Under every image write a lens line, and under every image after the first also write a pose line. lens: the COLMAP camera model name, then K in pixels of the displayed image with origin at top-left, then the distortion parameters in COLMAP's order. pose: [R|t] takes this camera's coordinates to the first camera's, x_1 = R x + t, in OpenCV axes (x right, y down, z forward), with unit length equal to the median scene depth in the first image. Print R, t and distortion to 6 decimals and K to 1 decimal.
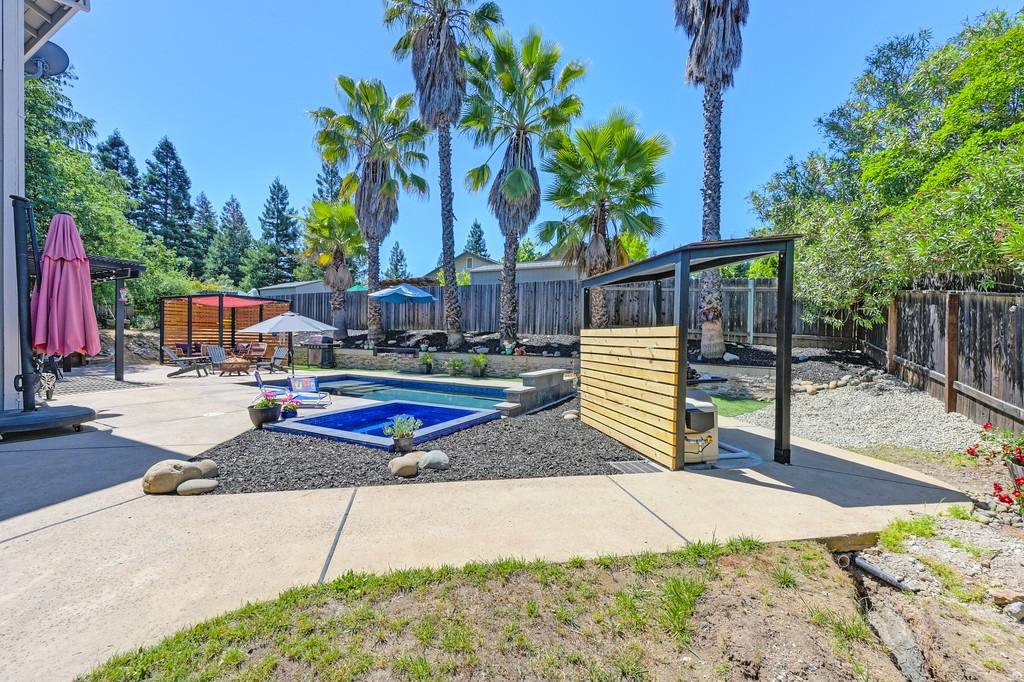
lens RADIAL K [[411.3, 0, 512.0], [0, 411.3, 341.0], [0, 0, 1]] dist [0.000173, -0.000023]
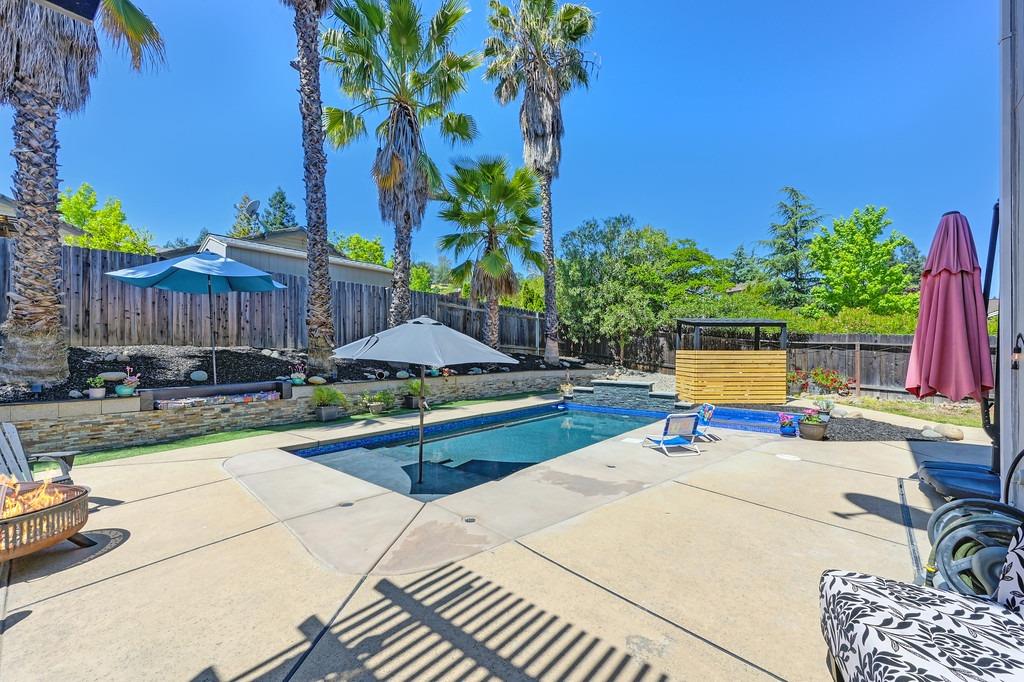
lens RADIAL K [[411.3, 0, 512.0], [0, 411.3, 341.0], [0, 0, 1]] dist [0.000173, -0.000023]
pose [[0.219298, -0.000367, 0.975658, -0.881034], [0.013664, 0.999903, -0.002695, -0.038435], [-0.975562, 0.013923, 0.219281, 0.724327]]
